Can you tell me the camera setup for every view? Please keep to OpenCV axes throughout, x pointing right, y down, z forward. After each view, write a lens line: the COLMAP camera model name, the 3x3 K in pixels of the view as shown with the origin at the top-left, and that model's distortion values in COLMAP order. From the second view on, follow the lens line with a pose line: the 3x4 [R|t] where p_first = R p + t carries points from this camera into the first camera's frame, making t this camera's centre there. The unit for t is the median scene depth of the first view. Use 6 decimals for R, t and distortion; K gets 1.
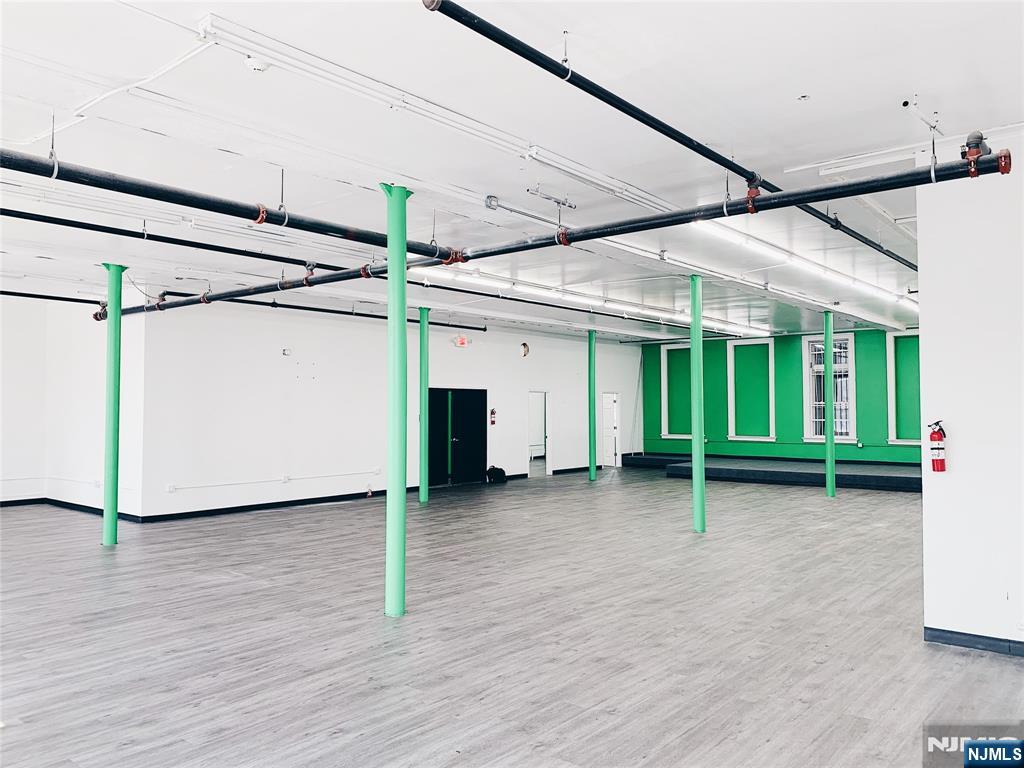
lens RADIAL K [[779.7, 0, 501.7], [0, 779.7, 384.2], [0, 0, 1]] dist [0.037645, -0.042038]
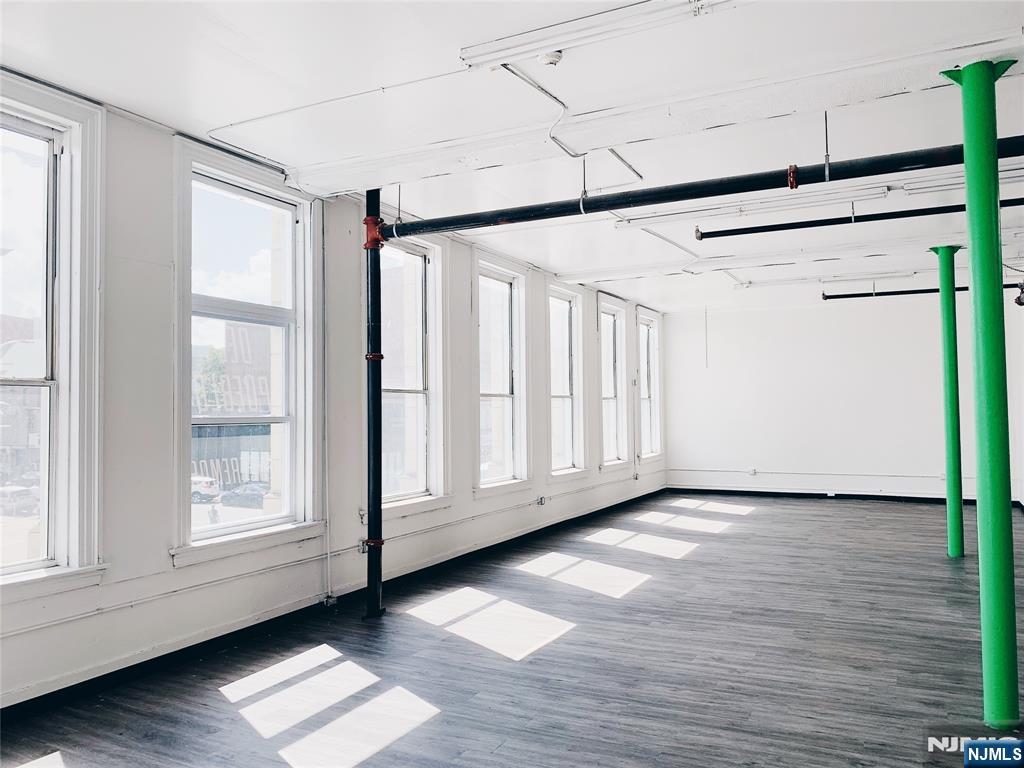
lens RADIAL K [[779.7, 0, 521.2], [0, 779.7, 386.0], [0, 0, 1]] dist [0.037645, -0.042038]
pose [[0.239198, -0.033306, -0.970399, 0.513034], [0.040982, 0.998867, -0.024181, 0.019489], [0.970106, -0.033985, 0.240292, 0.594518]]
